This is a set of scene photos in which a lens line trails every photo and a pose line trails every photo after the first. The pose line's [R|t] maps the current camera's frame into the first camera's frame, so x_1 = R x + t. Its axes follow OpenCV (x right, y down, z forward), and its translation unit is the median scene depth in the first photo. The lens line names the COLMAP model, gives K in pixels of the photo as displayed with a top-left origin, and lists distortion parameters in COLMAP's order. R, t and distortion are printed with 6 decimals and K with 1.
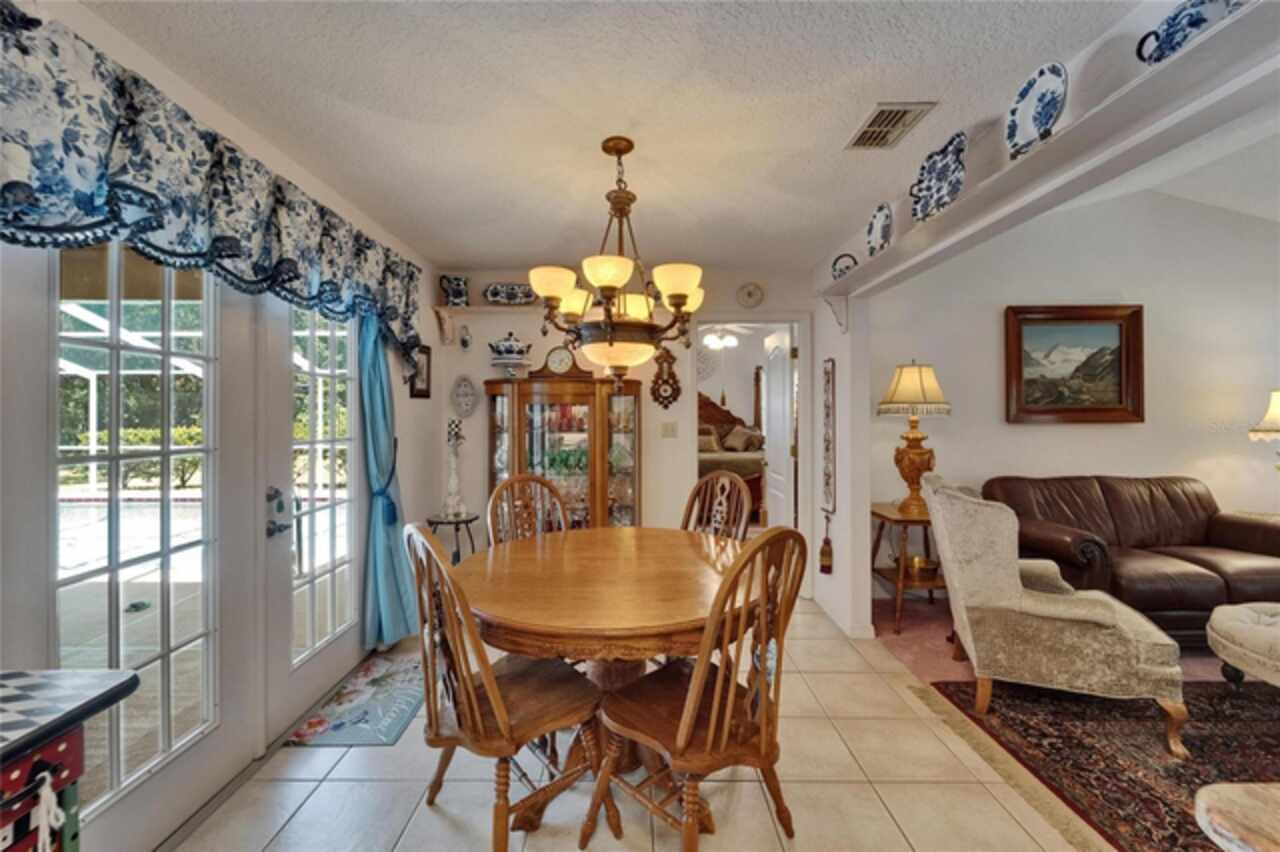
lens RADIAL K [[516.1, 0, 633.9], [0, 516.1, 415.3], [0, 0, 1]] dist [0.002668, -0.001743]
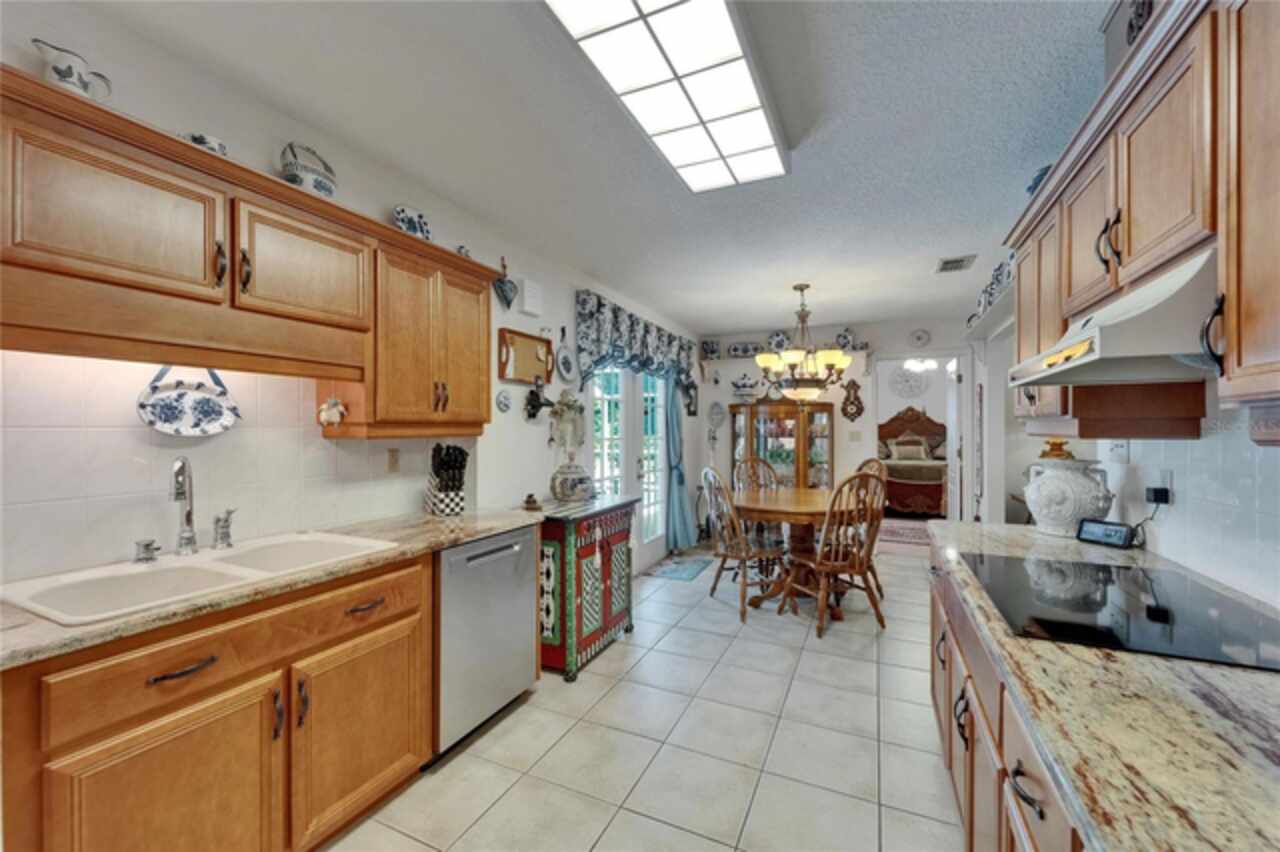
lens RADIAL K [[516.1, 0, 635.7], [0, 516.1, 430.6], [0, 0, 1]] dist [0.002668, -0.001743]
pose [[0.906787, 0.001562, -0.421585, 0.134126], [-0.001901, 0.999998, -0.000384, 0.015595], [0.421584, 0.001149, 0.906789, -0.618668]]
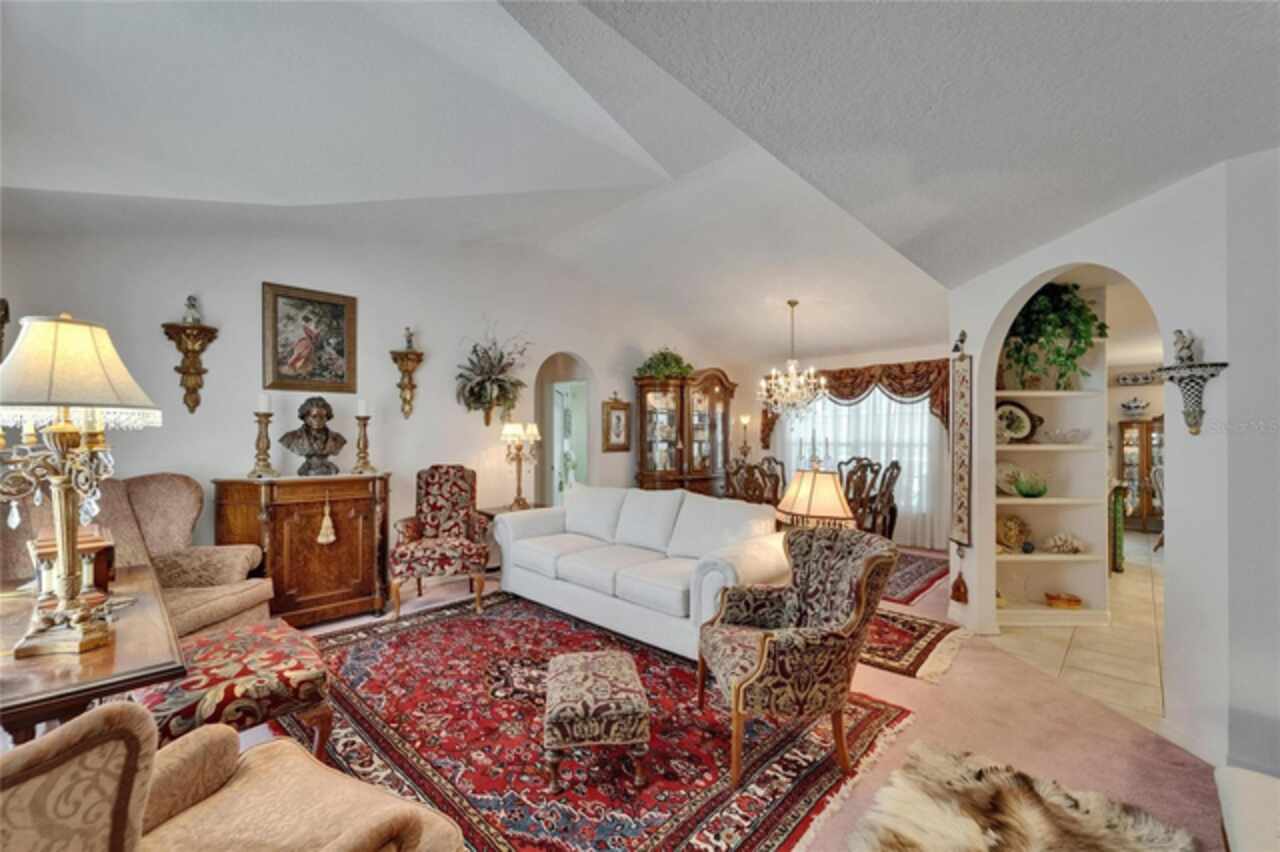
lens RADIAL K [[516.1, 0, 618.6], [0, 516.1, 438.3], [0, 0, 1]] dist [0.002668, -0.001743]
pose [[0.704425, 0.000334, -0.709778, -0.245006], [0.000910, 0.999999, 0.001374, -0.004239], [0.709778, -0.001614, 0.704424, -2.062379]]
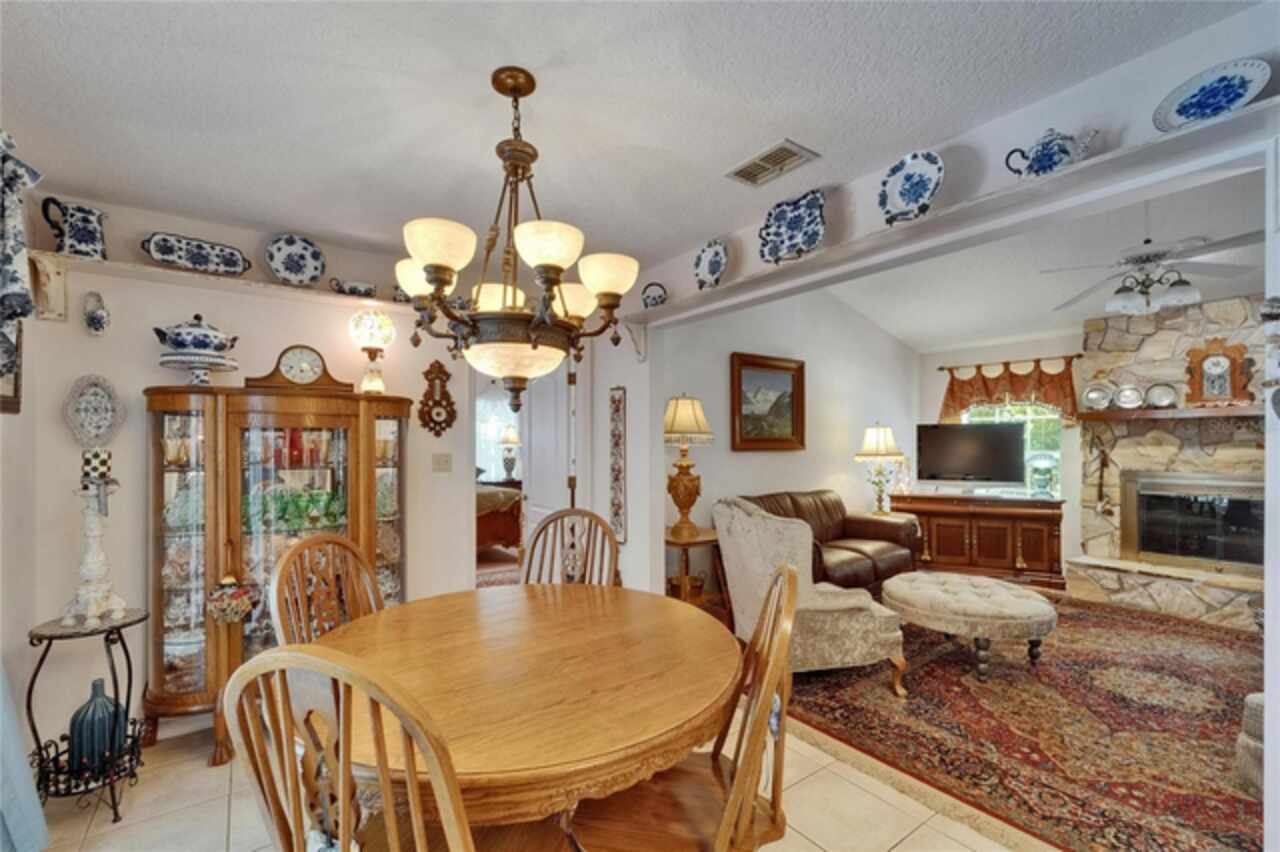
lens RADIAL K [[535.6, 0, 622.0], [0, 535.6, 443.2], [0, 0, 1]] dist [0.002501, -0.000478]
pose [[0.815231, 0.001731, 0.579133, -0.209822], [0.001300, 0.999988, -0.004819, 0.002779], [-0.579134, 0.004682, 0.815219, 0.166244]]
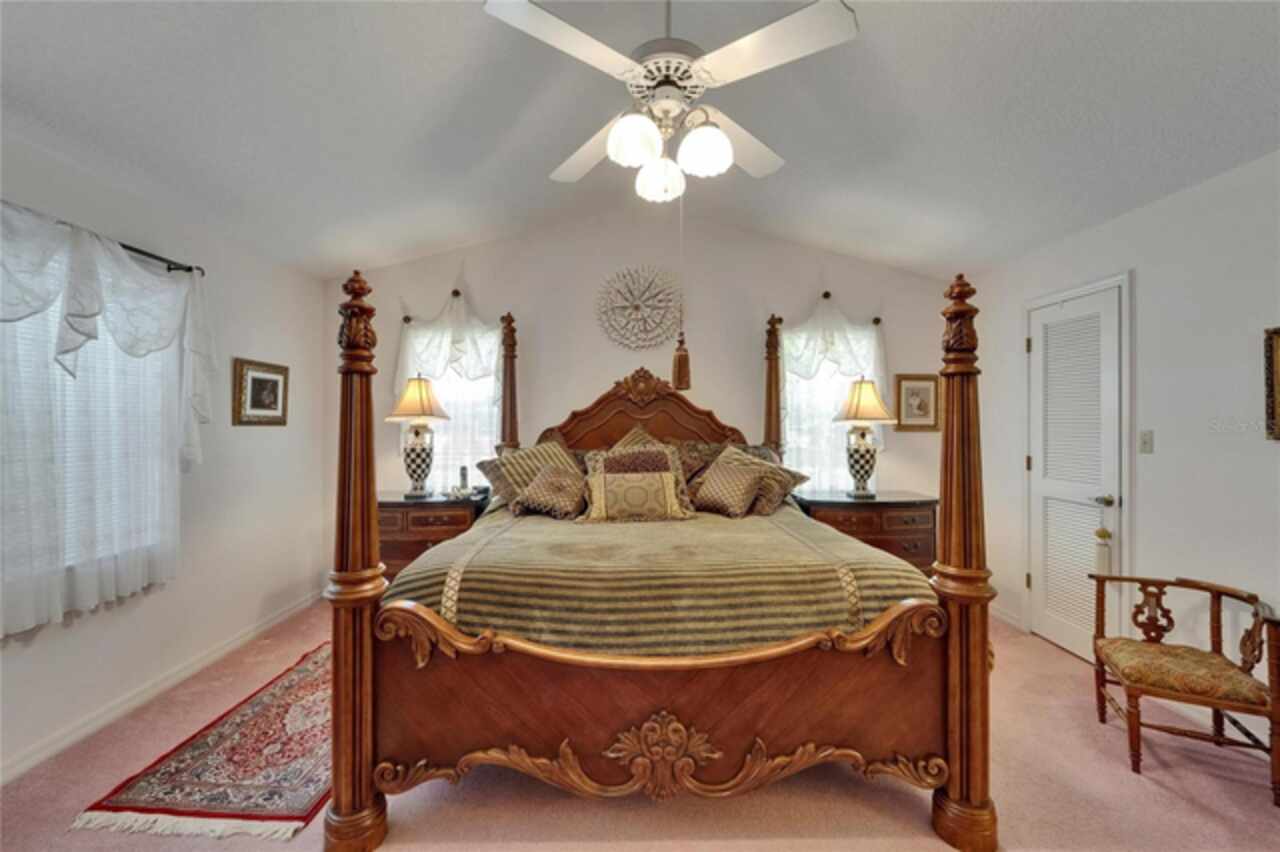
lens RADIAL K [[516.1, 0, 614.5], [0, 516.1, 422.5], [0, 0, 1]] dist [0.002668, -0.001743]
pose [[0.999898, 0.003911, -0.013711, 0.251318], [-0.003877, 0.999989, 0.002489, -0.001361], [0.013720, -0.002435, 0.999903, 1.292509]]
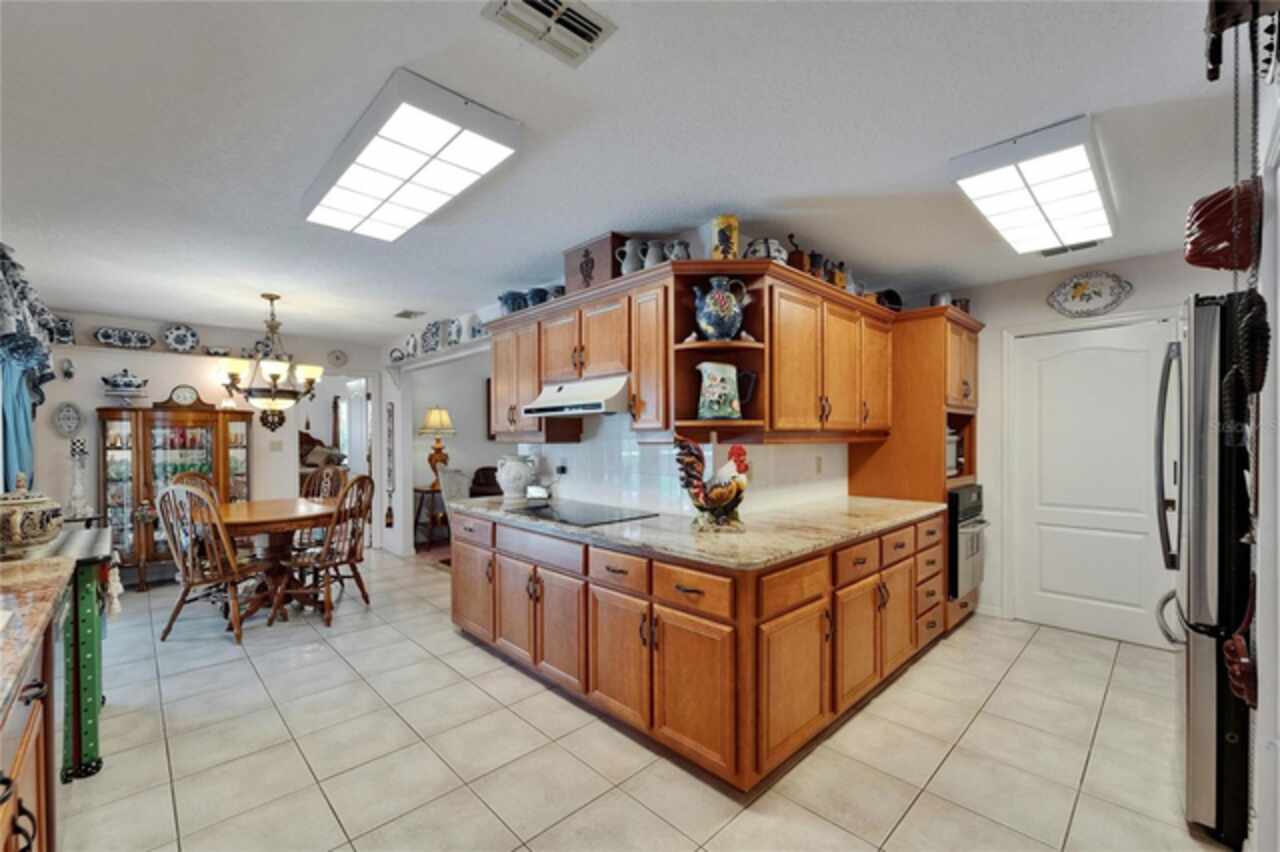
lens RADIAL K [[516.1, 0, 628.9], [0, 516.1, 441.7], [0, 0, 1]] dist [0.002668, -0.001743]
pose [[0.719323, -0.008701, 0.694621, -0.249317], [0.005096, 0.999961, 0.007248, 0.012243], [-0.694657, -0.001674, 0.719339, -0.801539]]
